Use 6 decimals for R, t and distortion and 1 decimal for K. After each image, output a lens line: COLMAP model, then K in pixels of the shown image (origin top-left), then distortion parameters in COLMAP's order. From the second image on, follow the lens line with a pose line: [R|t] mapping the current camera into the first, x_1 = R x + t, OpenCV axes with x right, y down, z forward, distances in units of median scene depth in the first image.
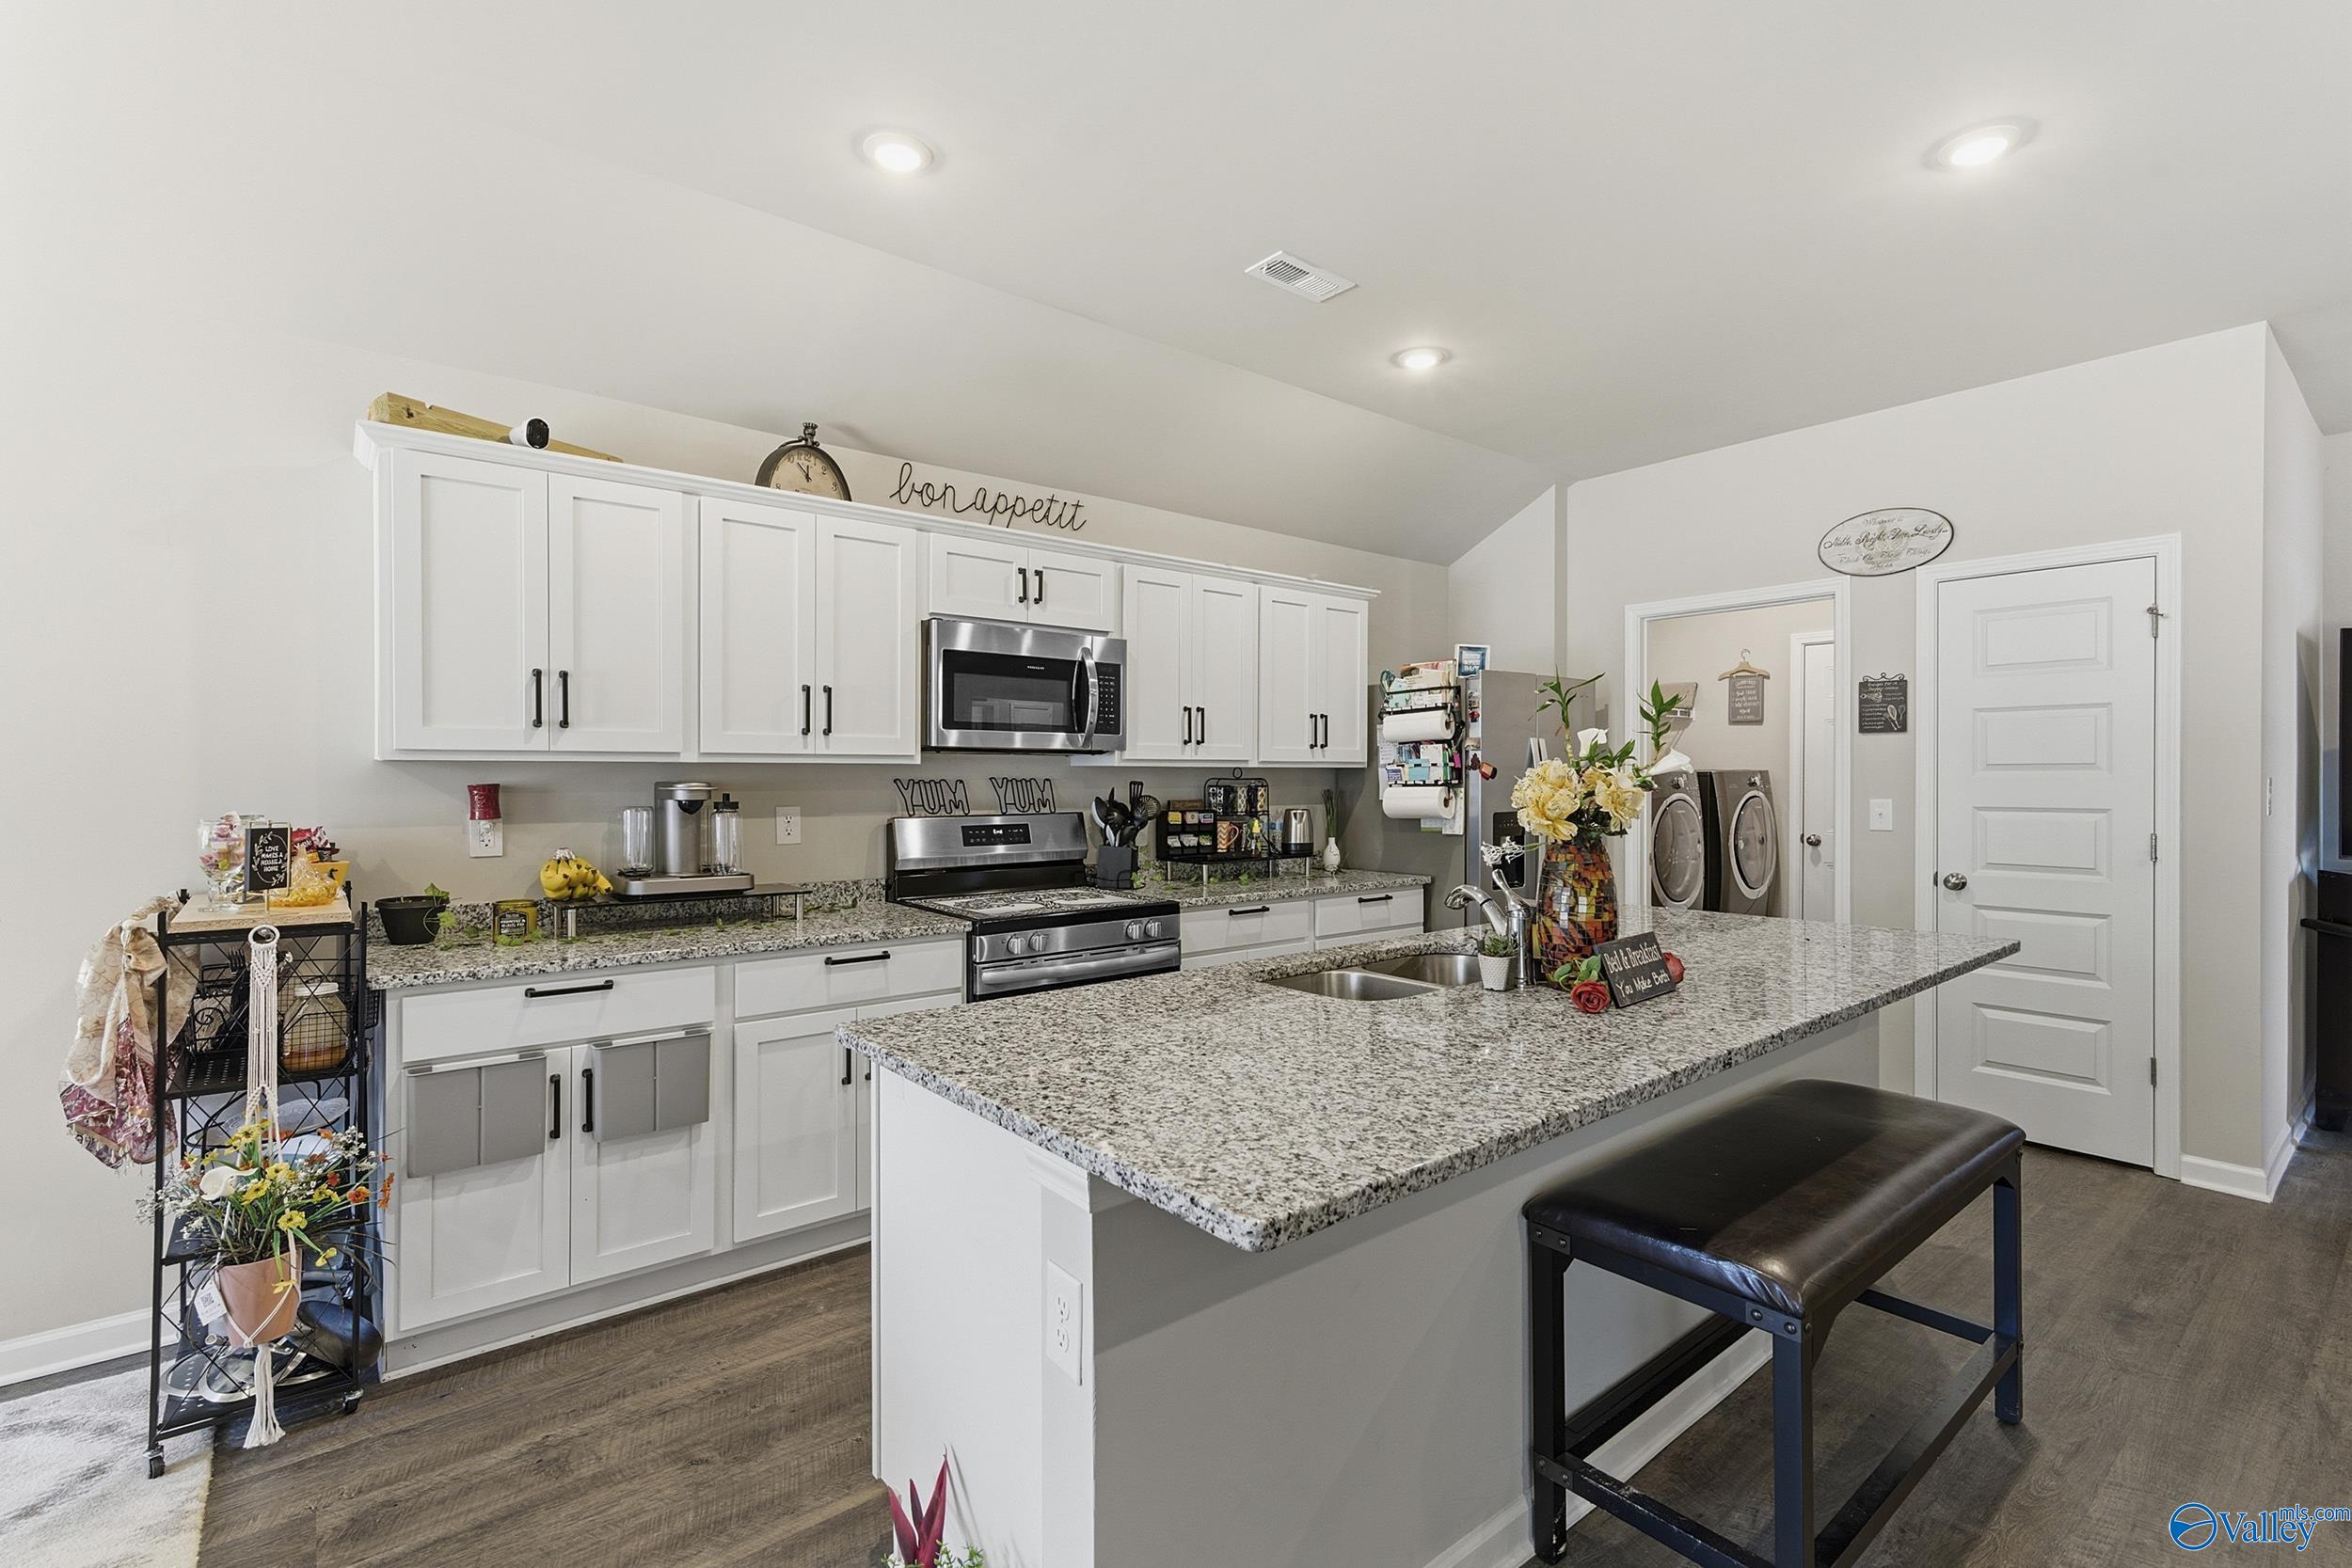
lens RADIAL K [[1070.1, 0, 1187.0], [0, 1070.1, 772.9], [0, 0, 1]] dist [0.002597, -0.000969]
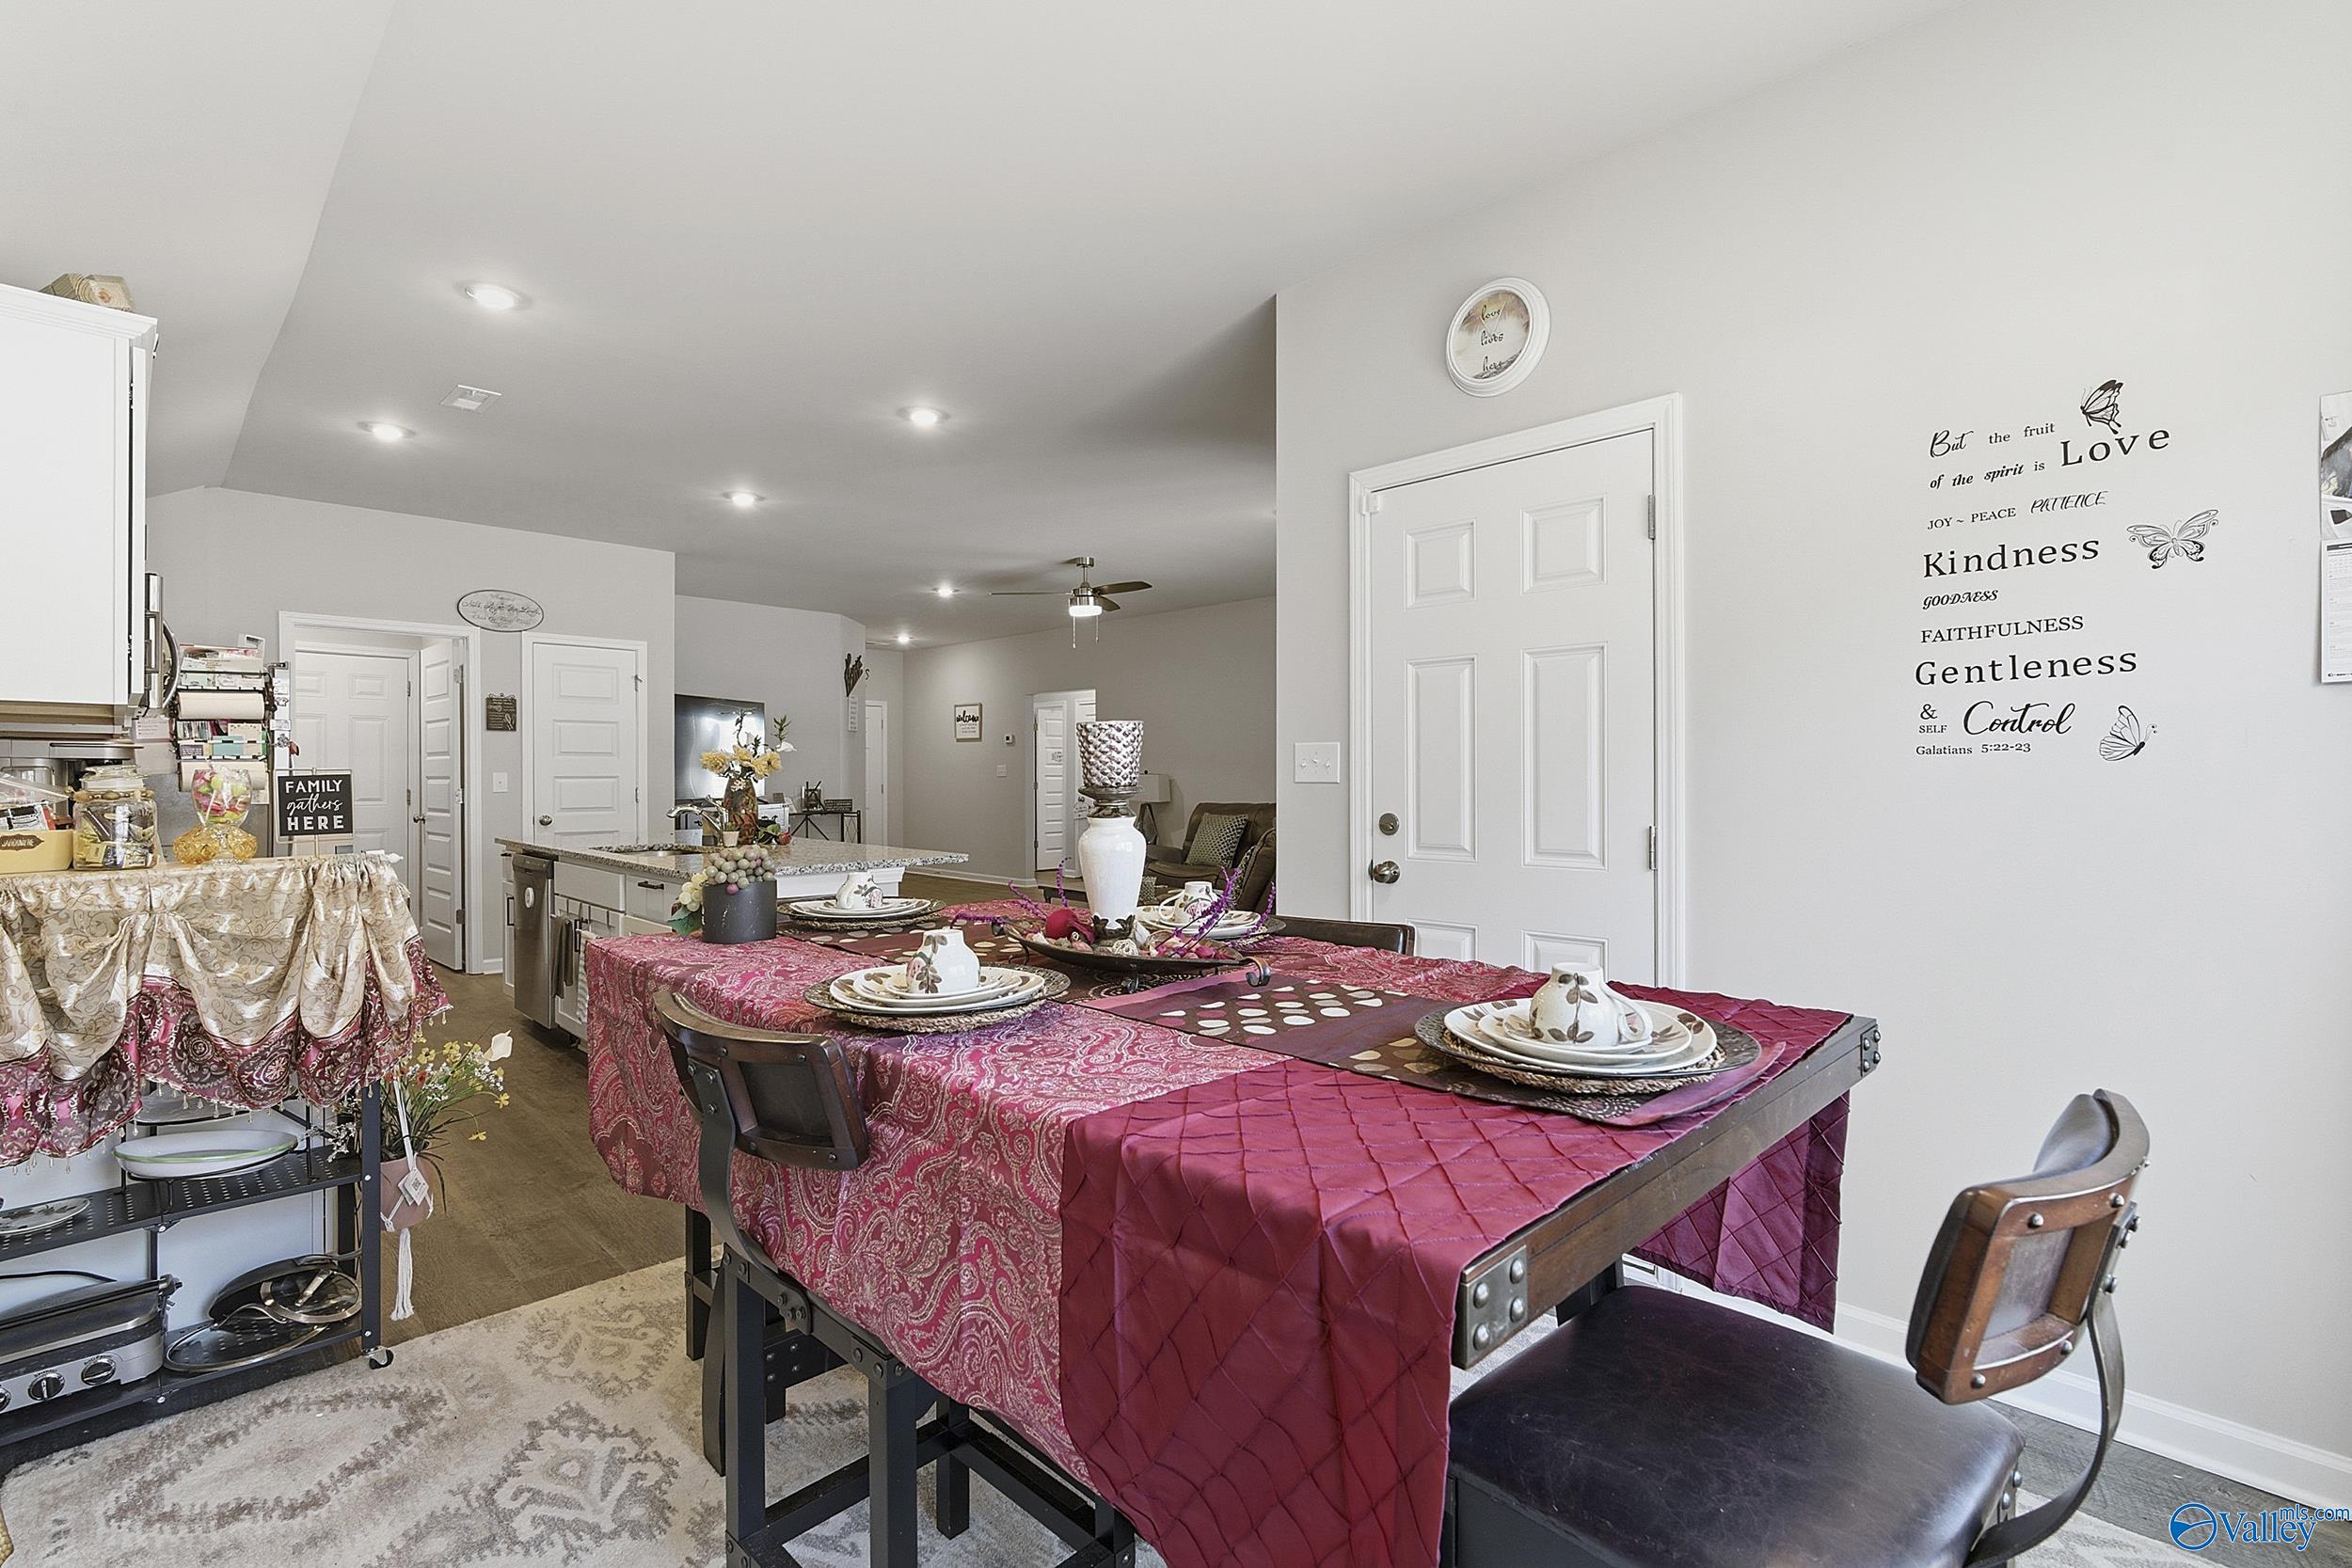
lens RADIAL K [[1070.1, 0, 1176.7], [0, 1070.1, 776.8], [0, 0, 1]] dist [0.002597, -0.000969]
pose [[-0.090252, -0.000336, 0.995919, -0.987565], [-0.003663, 0.999993, 0.000005, 0.025718], [-0.995912, -0.003648, -0.090252, 0.140638]]
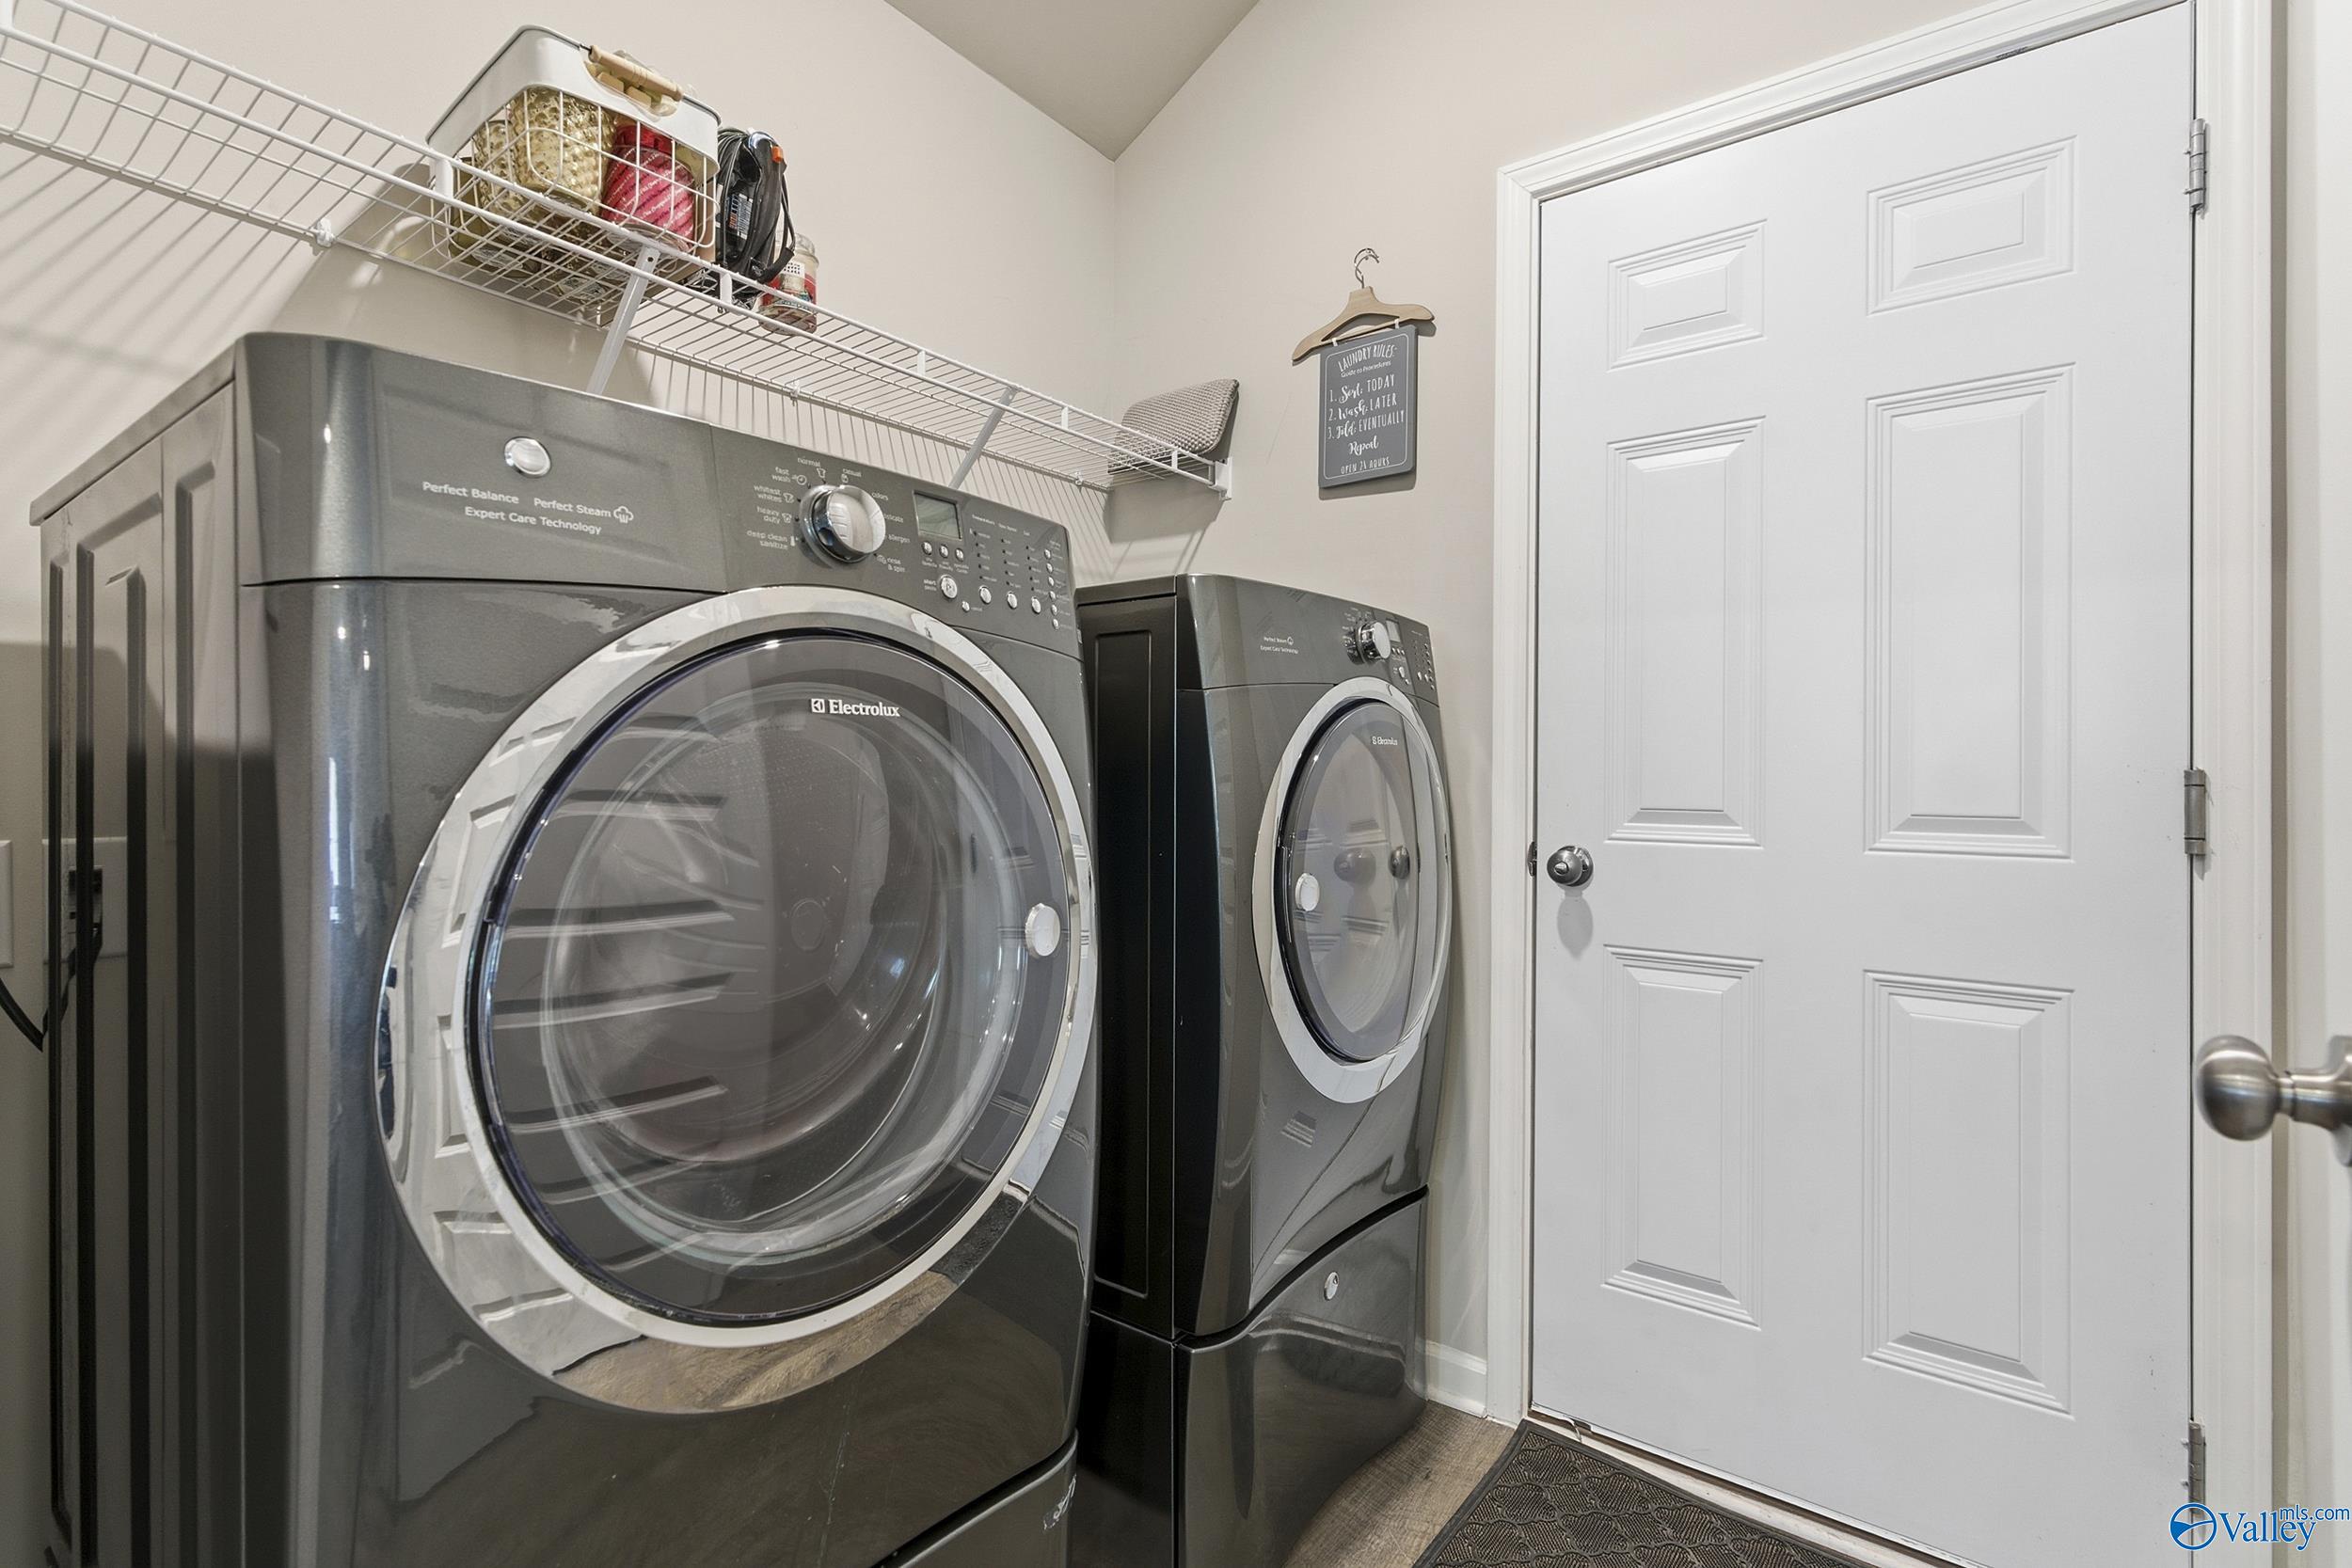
lens RADIAL K [[1070.1, 0, 1179.5], [0, 1070.1, 775.7], [0, 0, 1]] dist [0.002597, -0.000969]
pose [[0.972033, 0.004439, 0.234803, 0.419821], [-0.005252, 0.999982, 0.002836, 0.039439], [-0.234787, -0.003990, 0.972039, 0.751564]]
